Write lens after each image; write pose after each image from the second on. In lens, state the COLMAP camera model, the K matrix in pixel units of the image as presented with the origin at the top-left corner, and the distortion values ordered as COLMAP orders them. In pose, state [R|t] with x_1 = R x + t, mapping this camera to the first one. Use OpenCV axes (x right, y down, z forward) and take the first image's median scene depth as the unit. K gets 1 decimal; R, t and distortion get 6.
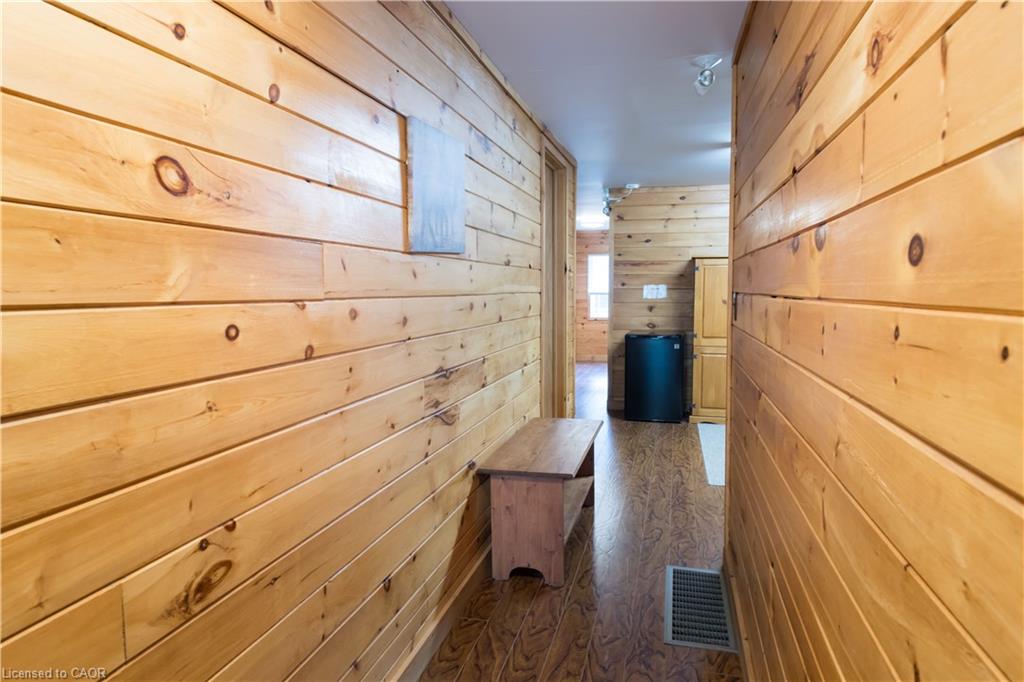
lens RADIAL K [[654.8, 0, 512.2], [0, 654.8, 340.4], [0, 0, 1]] dist [0.002276, 0.000108]
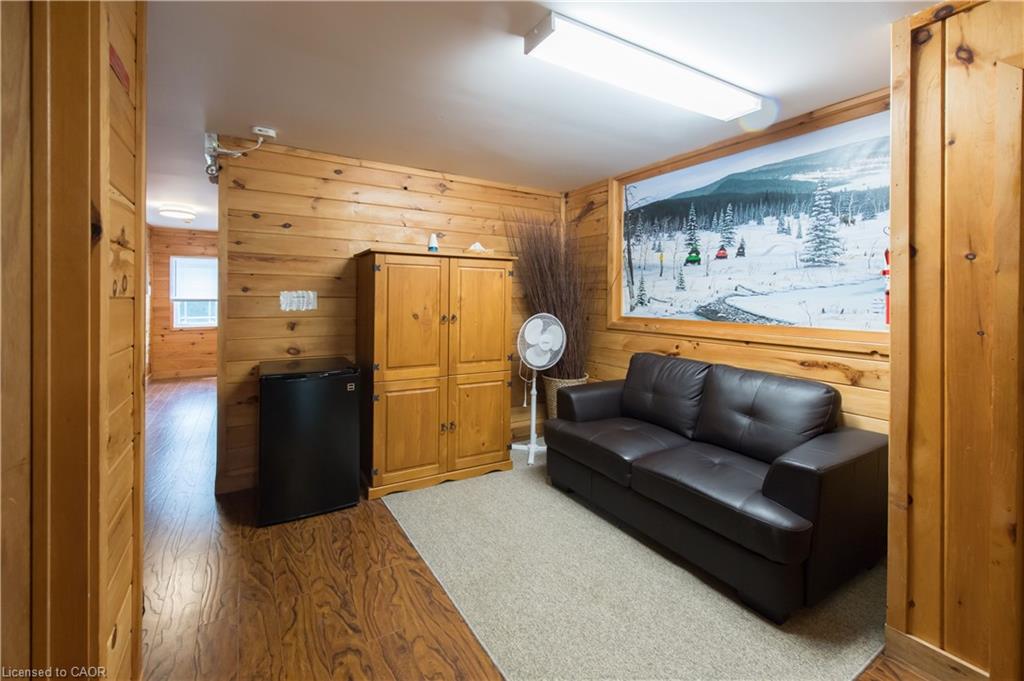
lens RADIAL K [[443.8, 0, 513.9], [0, 443.8, 298.2], [0, 0, 1]] dist [0.002434, -0.000658]
pose [[0.712808, 0.005304, 0.701339, 0.054007], [0.045909, 0.997474, -0.054203, -0.042146], [-0.699855, 0.070835, 0.710764, 0.517220]]
